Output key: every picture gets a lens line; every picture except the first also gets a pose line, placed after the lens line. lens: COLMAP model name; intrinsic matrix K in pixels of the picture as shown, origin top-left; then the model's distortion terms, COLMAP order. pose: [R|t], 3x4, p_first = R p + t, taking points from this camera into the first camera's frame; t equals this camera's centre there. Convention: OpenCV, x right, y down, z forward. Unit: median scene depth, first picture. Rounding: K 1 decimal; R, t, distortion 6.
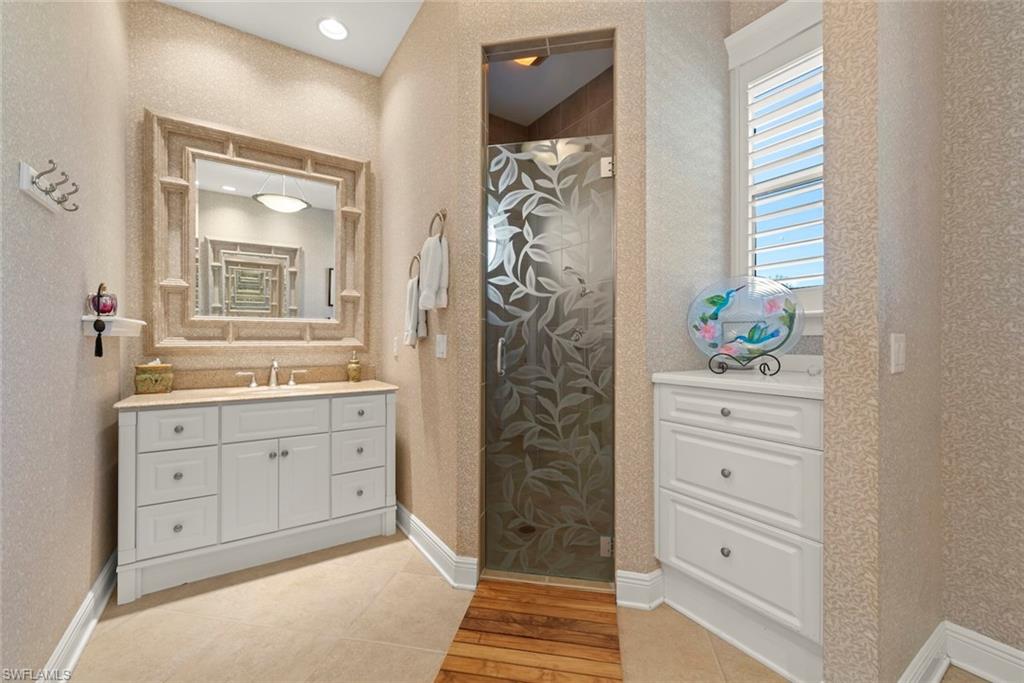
lens RADIAL K [[430.9, 0, 502.0], [0, 430.9, 338.5], [0, 0, 1]] dist [0.002175, -0.000040]
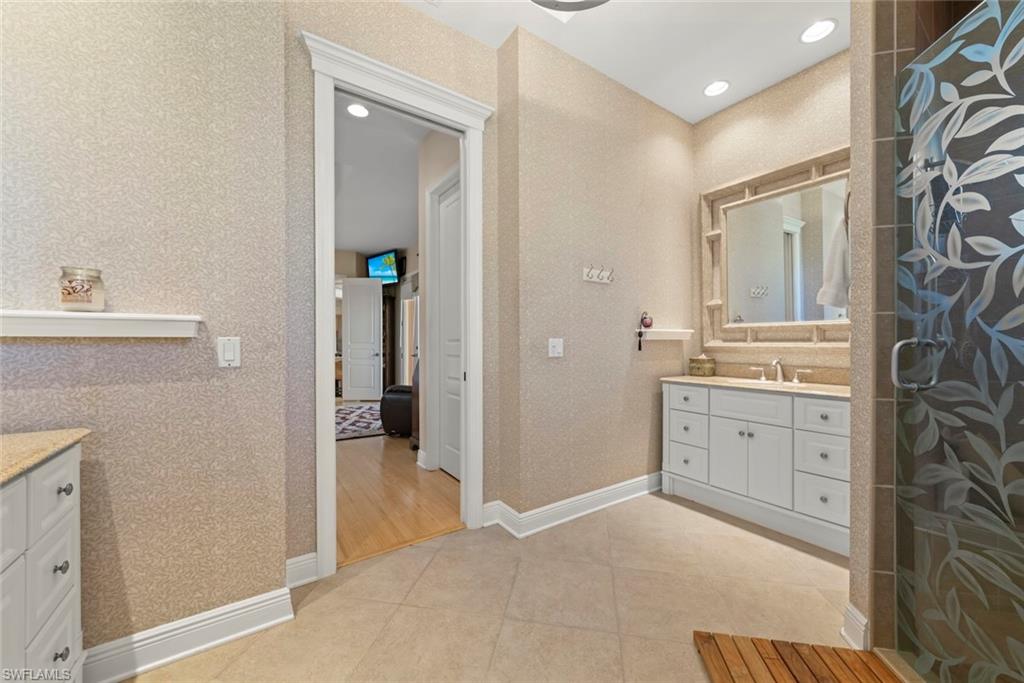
lens RADIAL K [[394.3, 0, 509.8], [0, 394.3, 342.9], [0, 0, 1]] dist [-0.001515, 0.000770]
pose [[-0.007757, 0.000830, -0.999970, 0.600134], [0.005475, 0.999985, 0.000787, 0.002808], [0.999955, -0.005469, -0.007761, 0.326918]]
